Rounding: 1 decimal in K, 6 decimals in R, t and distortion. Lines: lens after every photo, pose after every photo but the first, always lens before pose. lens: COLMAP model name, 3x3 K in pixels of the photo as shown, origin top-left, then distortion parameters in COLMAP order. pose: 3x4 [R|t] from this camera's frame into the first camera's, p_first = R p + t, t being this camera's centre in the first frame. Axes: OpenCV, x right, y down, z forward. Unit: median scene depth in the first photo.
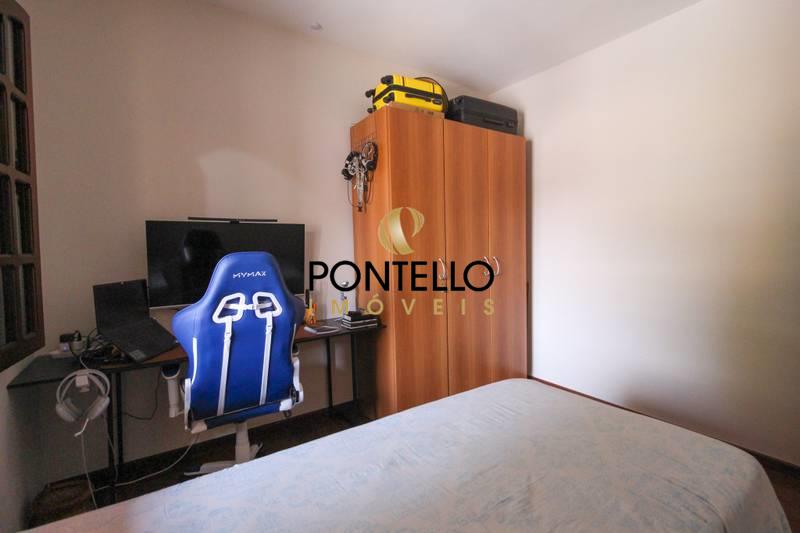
lens RADIAL K [[369.9, 0, 406.1], [0, 369.9, 264.6], [0, 0, 1]] dist [0.000397, -0.001886]
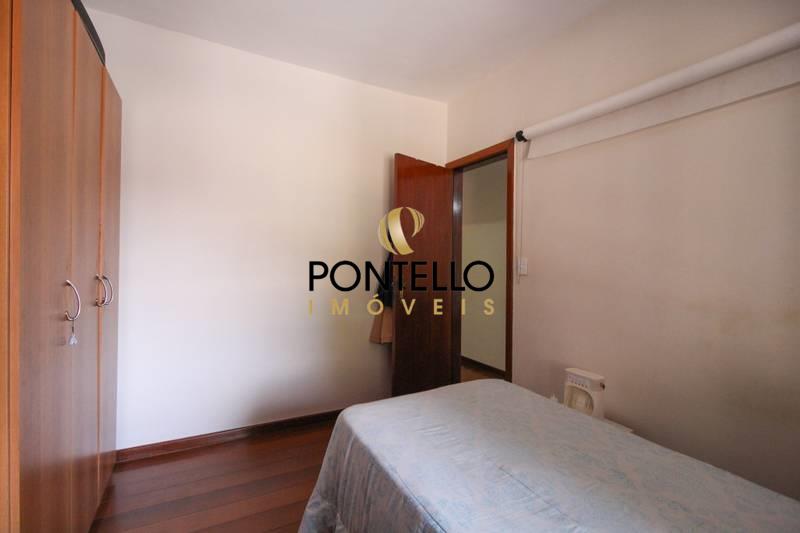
lens RADIAL K [[369.9, 0, 406.1], [0, 369.9, 264.6], [0, 0, 1]] dist [0.000397, -0.001886]
pose [[0.105450, 0.008480, 0.994388, -0.703616], [0.037407, 0.999222, -0.012488, -0.023234], [-0.993721, 0.038514, 0.105051, 0.967748]]
